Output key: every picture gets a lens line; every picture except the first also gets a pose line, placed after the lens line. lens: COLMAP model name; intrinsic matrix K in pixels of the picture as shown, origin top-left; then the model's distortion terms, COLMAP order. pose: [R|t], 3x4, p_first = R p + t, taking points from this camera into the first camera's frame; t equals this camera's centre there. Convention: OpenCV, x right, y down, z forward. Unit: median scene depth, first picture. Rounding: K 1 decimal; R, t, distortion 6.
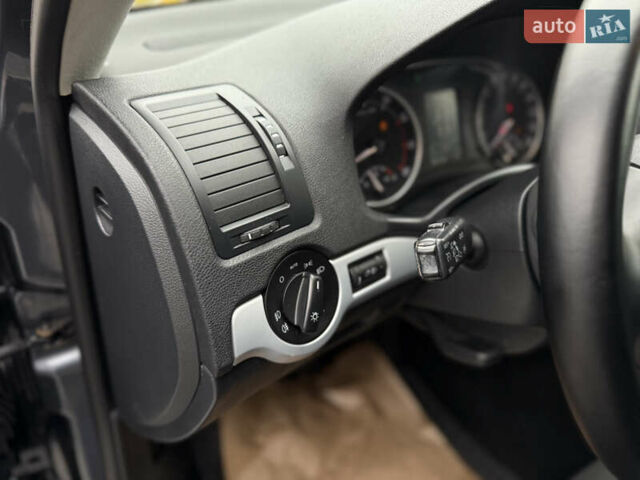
lens RADIAL K [[470.9, 0, 316.4], [0, 470.9, 246.1], [0, 0, 1]] dist [0.038786, -0.050037]
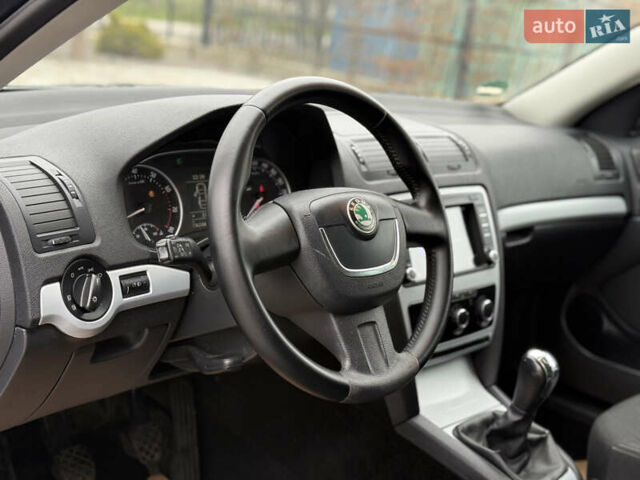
lens RADIAL K [[892.4, 0, 324.3], [0, 892.4, 238.1], [0, 0, 1]] dist [0.123445, 0.000000]
pose [[0.970198, 0.012526, 0.241989, 0.009578], [0.056445, 0.959508, -0.275969, 0.798008], [-0.235648, 0.281404, 0.930205, -1.922419]]
